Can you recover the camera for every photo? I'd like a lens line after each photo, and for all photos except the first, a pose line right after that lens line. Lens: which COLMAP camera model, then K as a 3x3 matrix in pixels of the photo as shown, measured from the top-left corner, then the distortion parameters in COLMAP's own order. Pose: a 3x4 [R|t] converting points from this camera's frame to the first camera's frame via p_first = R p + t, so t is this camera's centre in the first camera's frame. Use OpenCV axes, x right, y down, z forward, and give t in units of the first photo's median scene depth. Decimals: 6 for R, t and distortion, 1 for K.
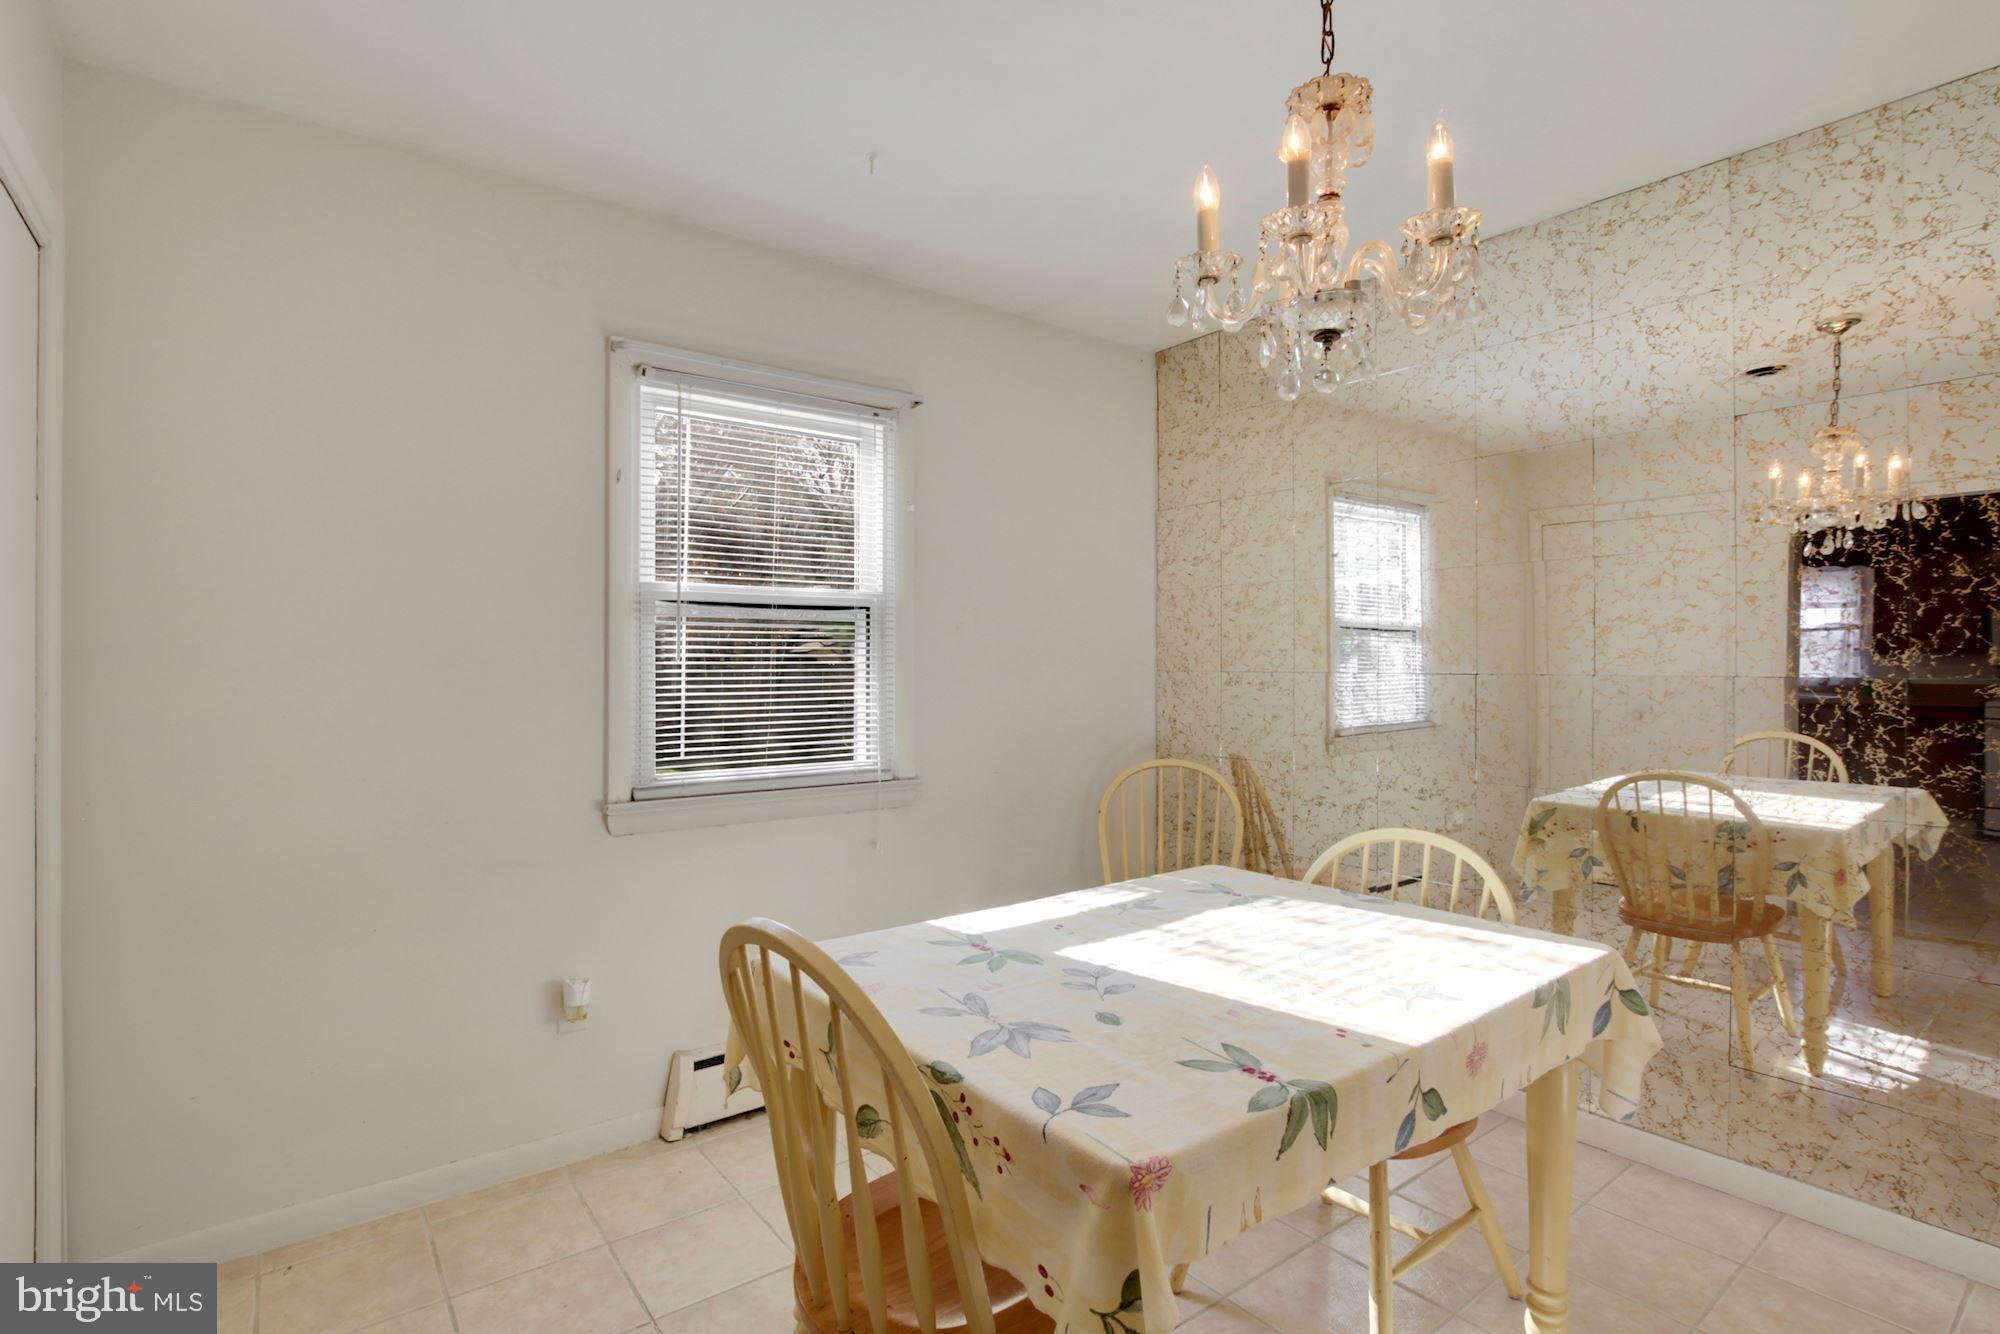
lens RADIAL K [[987.3, 0, 1000.0], [0, 987.3, 667.0], [0, 0, 1]] dist [-0.022953, 0.000466]
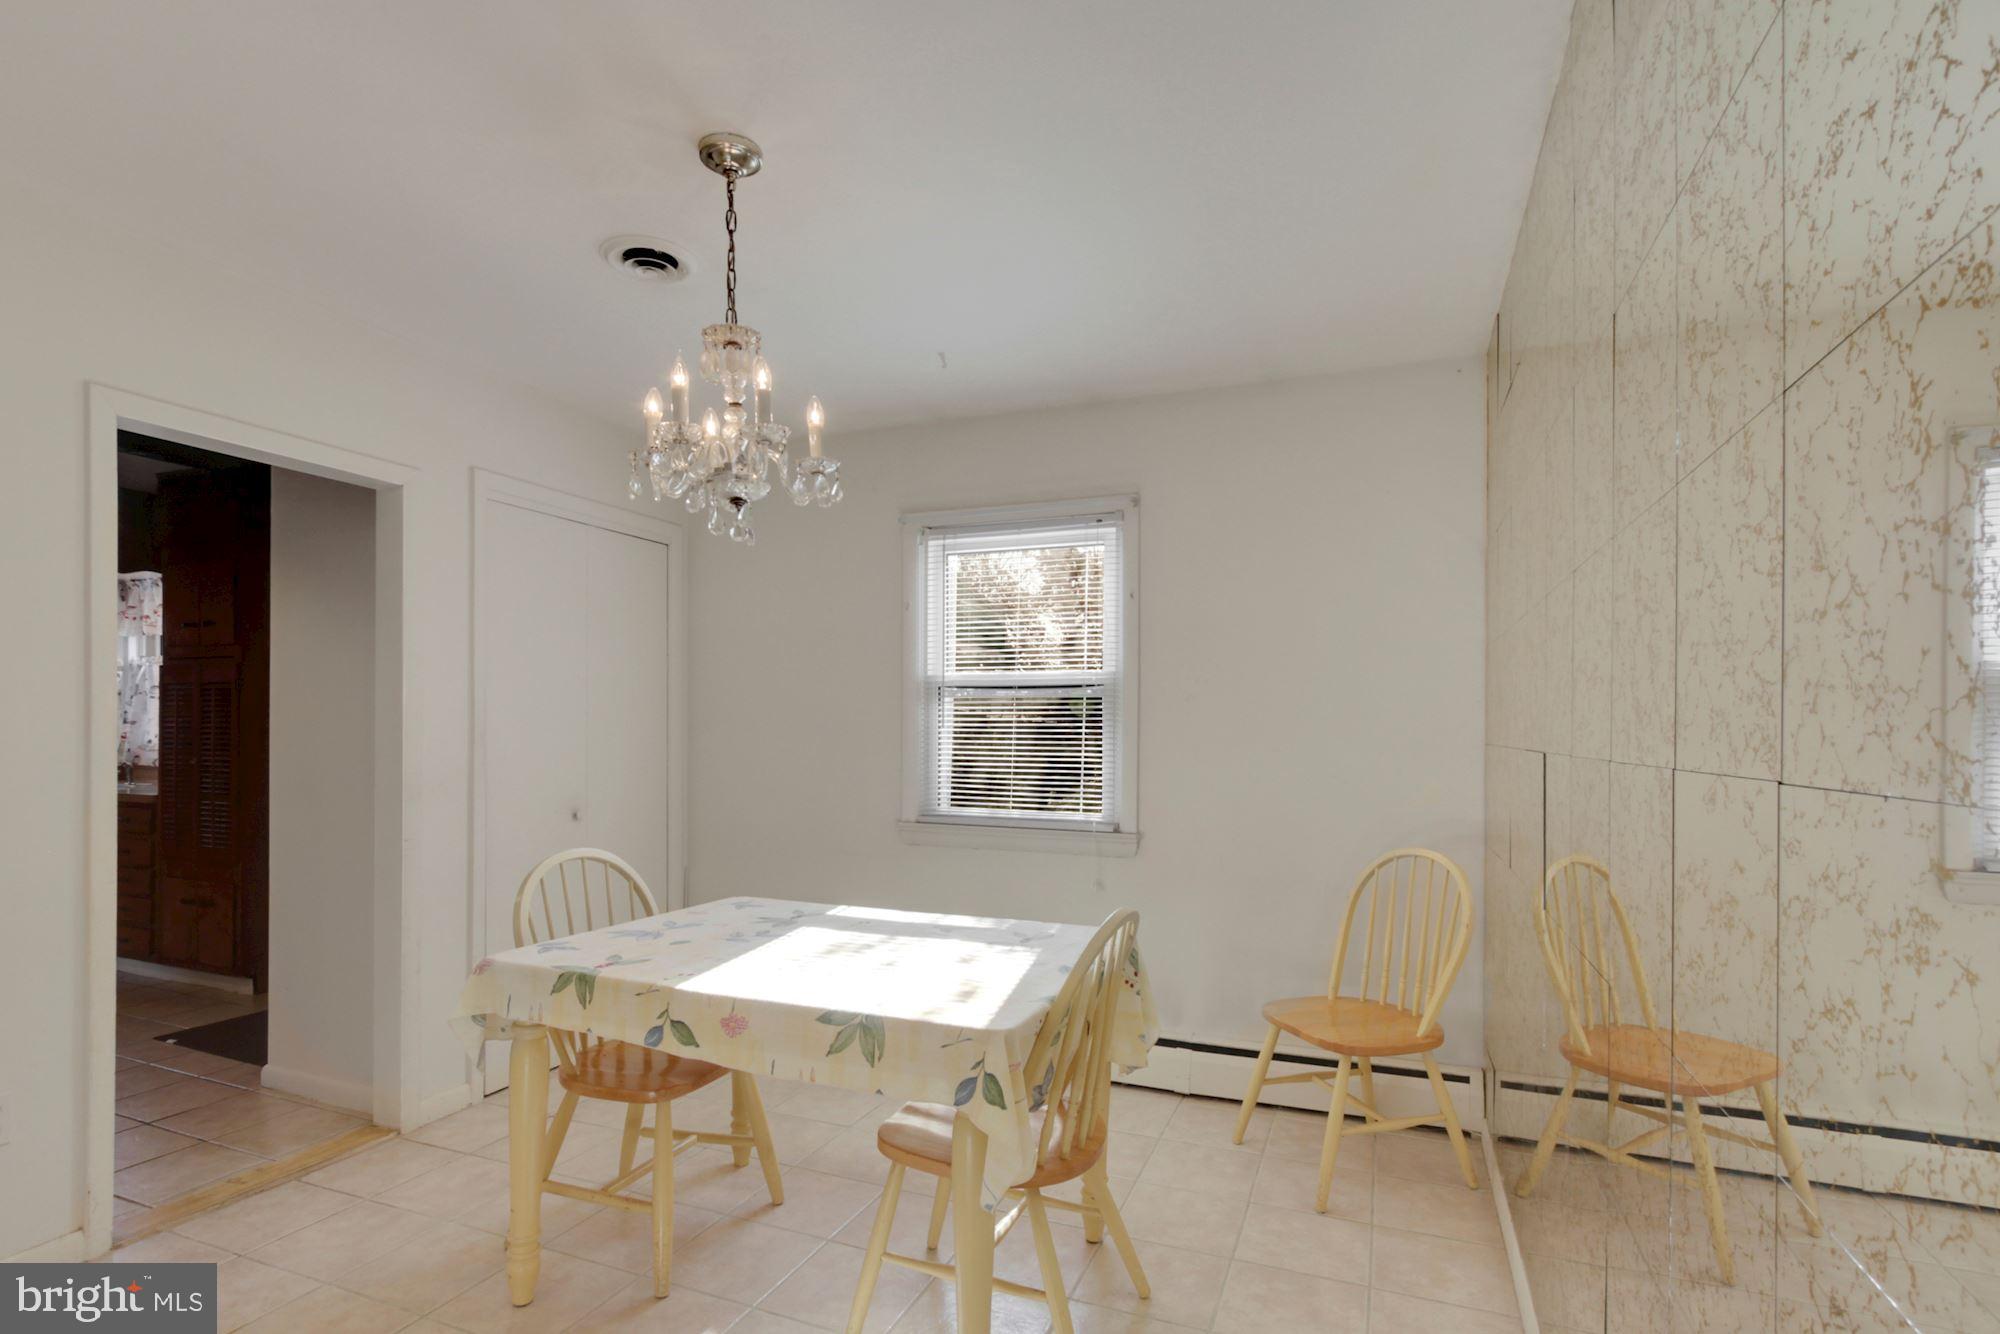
lens RADIAL K [[986.4, 0, 941.0], [0, 986.4, 733.1], [0, 0, 1]] dist [0.001137, 0.000259]
pose [[0.478923, 0.007923, -0.877821, 1.539771], [-0.013558, 0.999907, 0.001628, -0.003624], [0.877752, 0.011122, 0.478986, 0.508206]]
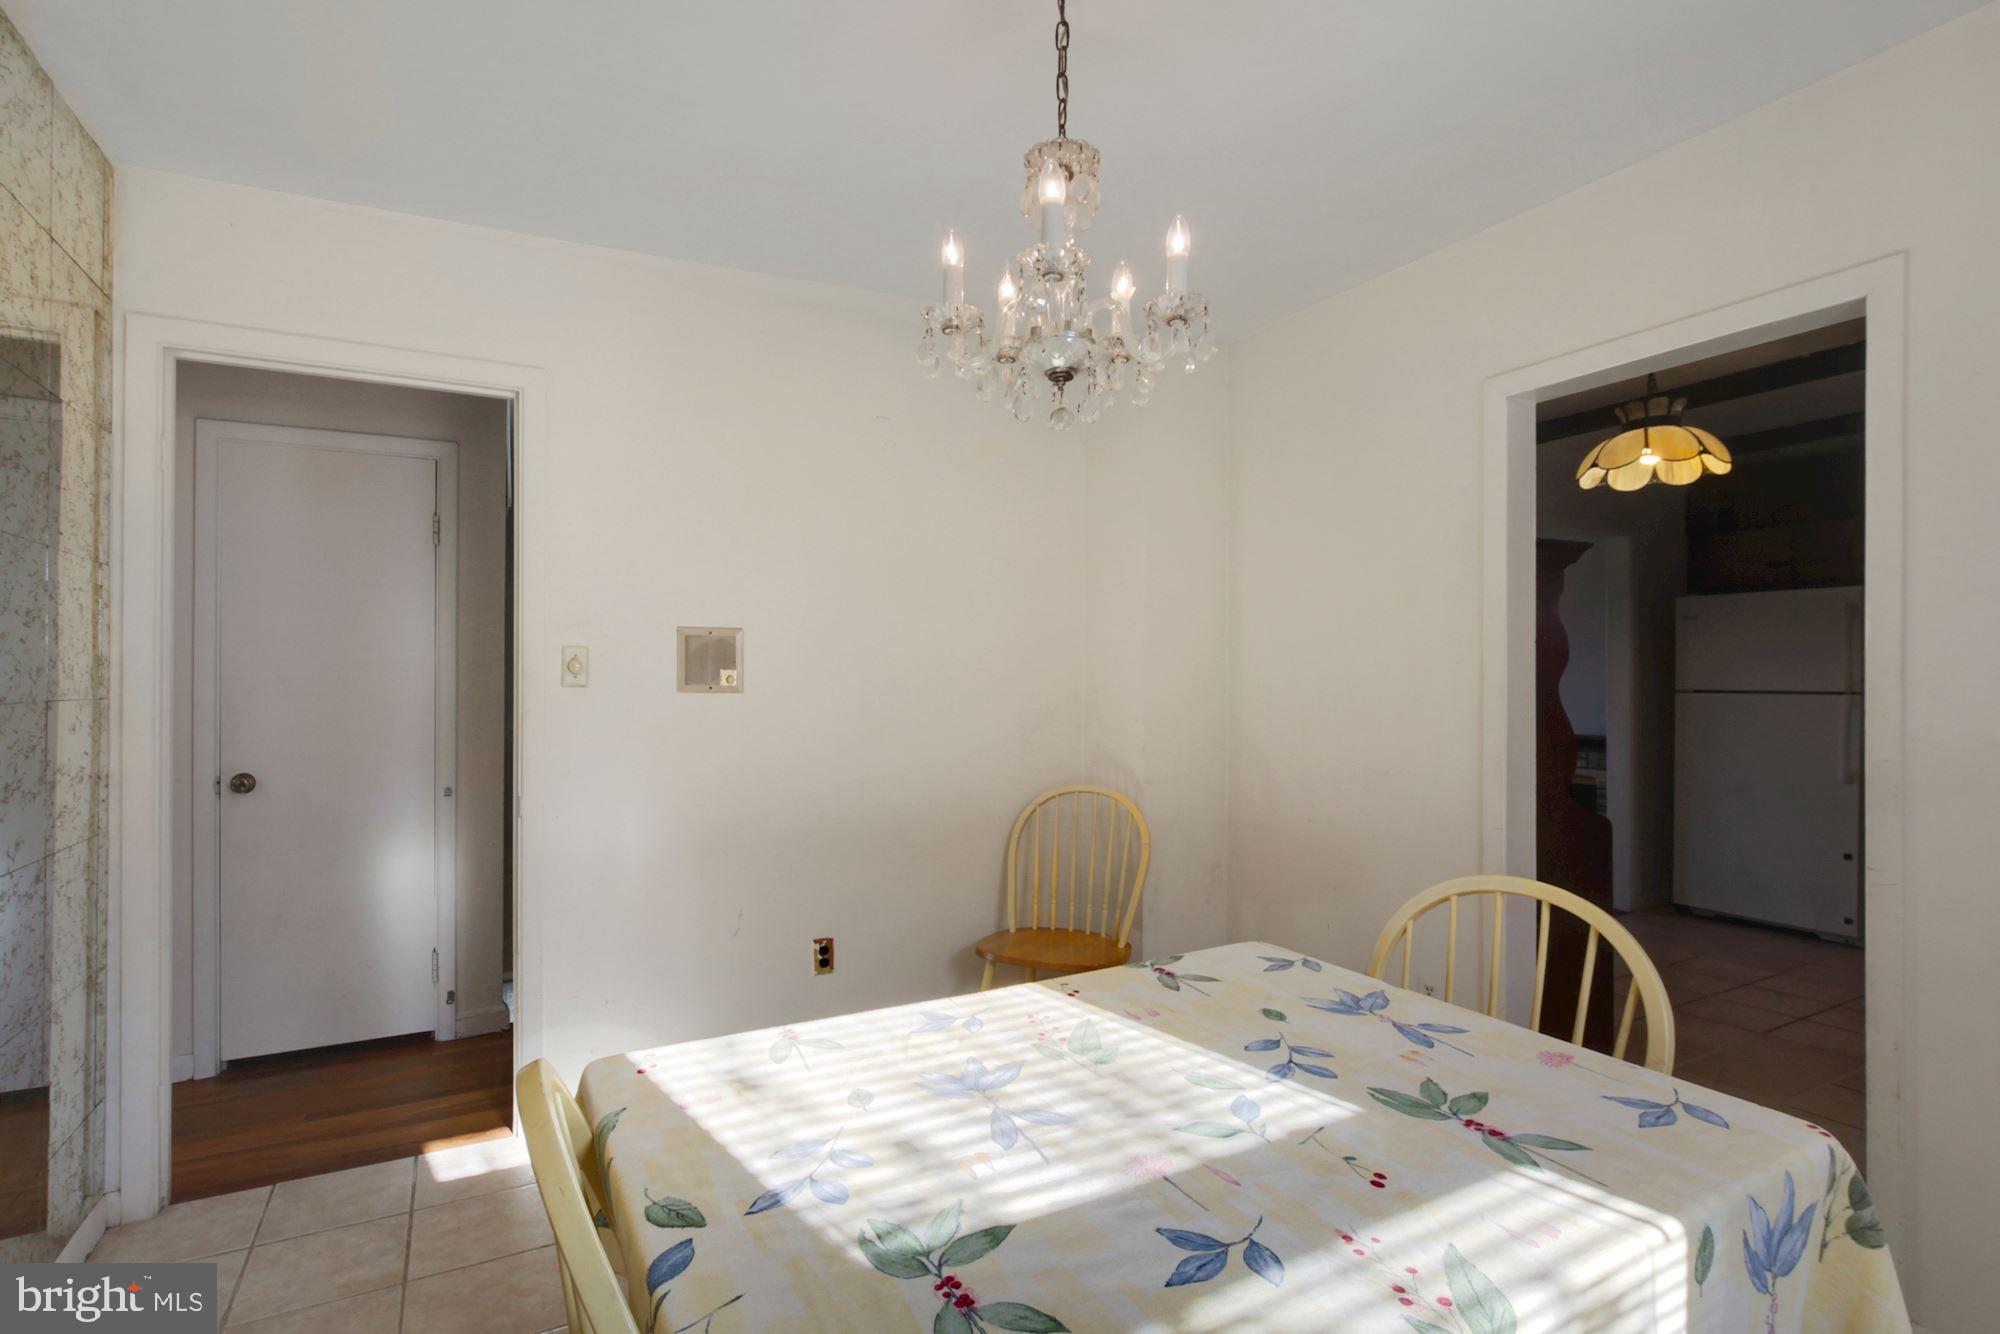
lens RADIAL K [[956.9, 0, 994.7], [0, 956.9, 683.8], [0, 0, 1]] dist [-0.025641, -0.000187]
pose [[-0.987899, 0.002439, 0.155081, 0.216780], [0.002485, 0.999997, 0.000104, -0.006500], [-0.155080, 0.000488, -0.987902, 1.804555]]
